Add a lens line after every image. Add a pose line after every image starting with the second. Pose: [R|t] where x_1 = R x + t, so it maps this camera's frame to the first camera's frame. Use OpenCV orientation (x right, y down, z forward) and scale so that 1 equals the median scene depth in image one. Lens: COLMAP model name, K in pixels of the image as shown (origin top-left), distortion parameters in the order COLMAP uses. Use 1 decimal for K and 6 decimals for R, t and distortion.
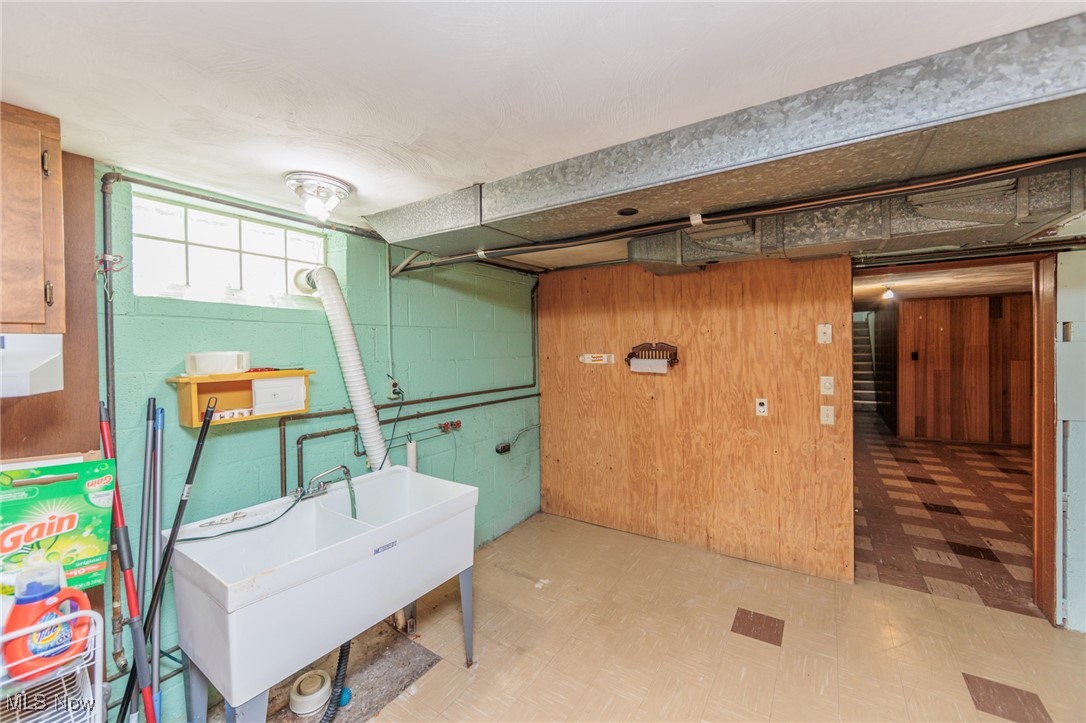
lens RADIAL K [[424.8, 0, 545.1], [0, 424.8, 351.0], [0, 0, 1]] dist [-0.000795, 0.000259]
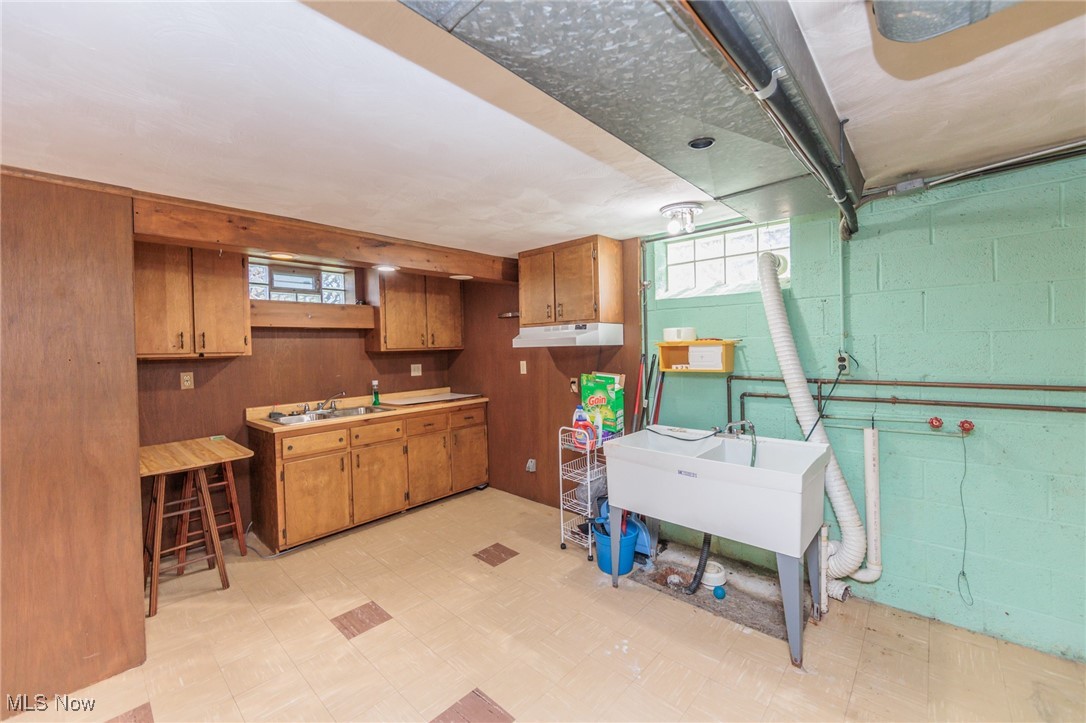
lens RADIAL K [[424.8, 0, 545.1], [0, 424.8, 351.0], [0, 0, 1]] dist [-0.000795, 0.000259]
pose [[-0.129562, 0.023441, -0.991294, 0.886822], [0.014187, 0.999662, 0.021785, 0.044418], [0.991470, -0.011241, -0.129851, 0.672660]]
